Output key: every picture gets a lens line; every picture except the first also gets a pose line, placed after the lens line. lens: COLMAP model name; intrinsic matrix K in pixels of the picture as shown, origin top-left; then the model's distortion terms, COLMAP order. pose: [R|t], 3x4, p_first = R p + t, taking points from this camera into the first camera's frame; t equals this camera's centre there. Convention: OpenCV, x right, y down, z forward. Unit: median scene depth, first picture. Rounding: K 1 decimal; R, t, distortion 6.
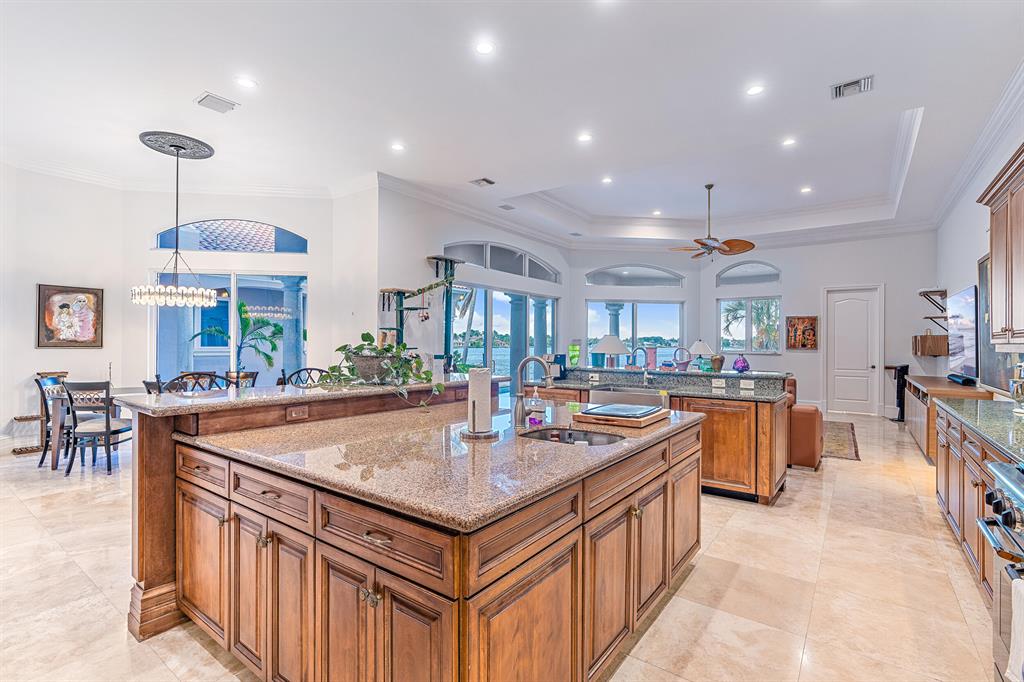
lens RADIAL K [[466.9, 0, 518.6], [0, 466.9, 339.5], [0, 0, 1]] dist [-0.001539, 0.000072]
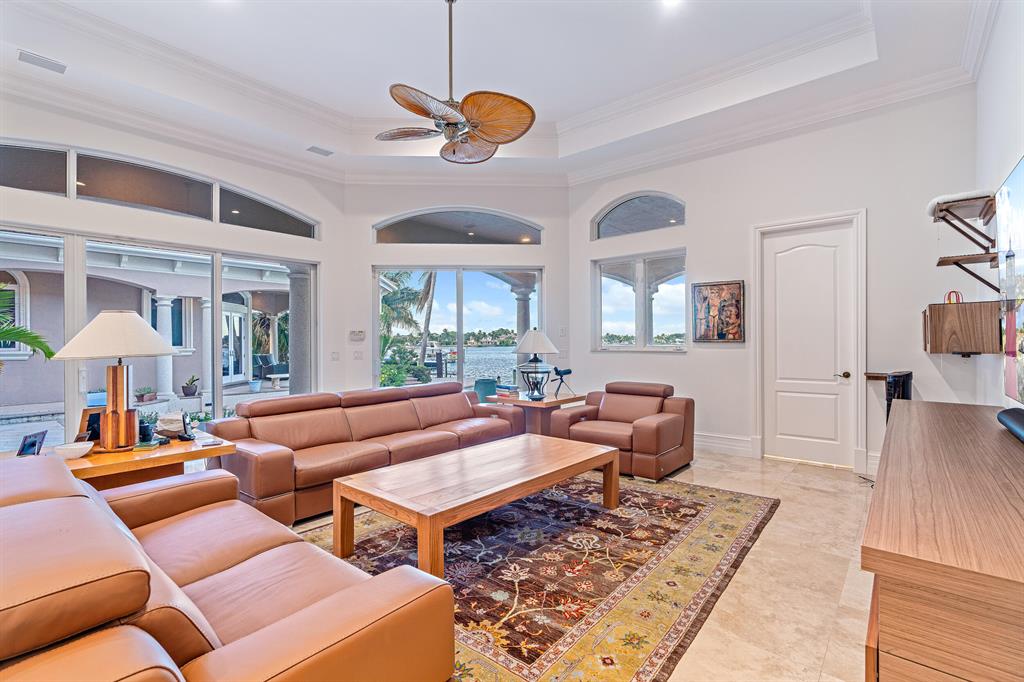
lens RADIAL K [[466.9, 0, 511.0], [0, 466.9, 339.4], [0, 0, 1]] dist [-0.001539, 0.000072]
pose [[0.997209, -0.012627, -0.073588, 0.438268], [0.012823, 0.999915, 0.002202, 0.014685], [0.073554, -0.003139, 0.997286, 0.470330]]
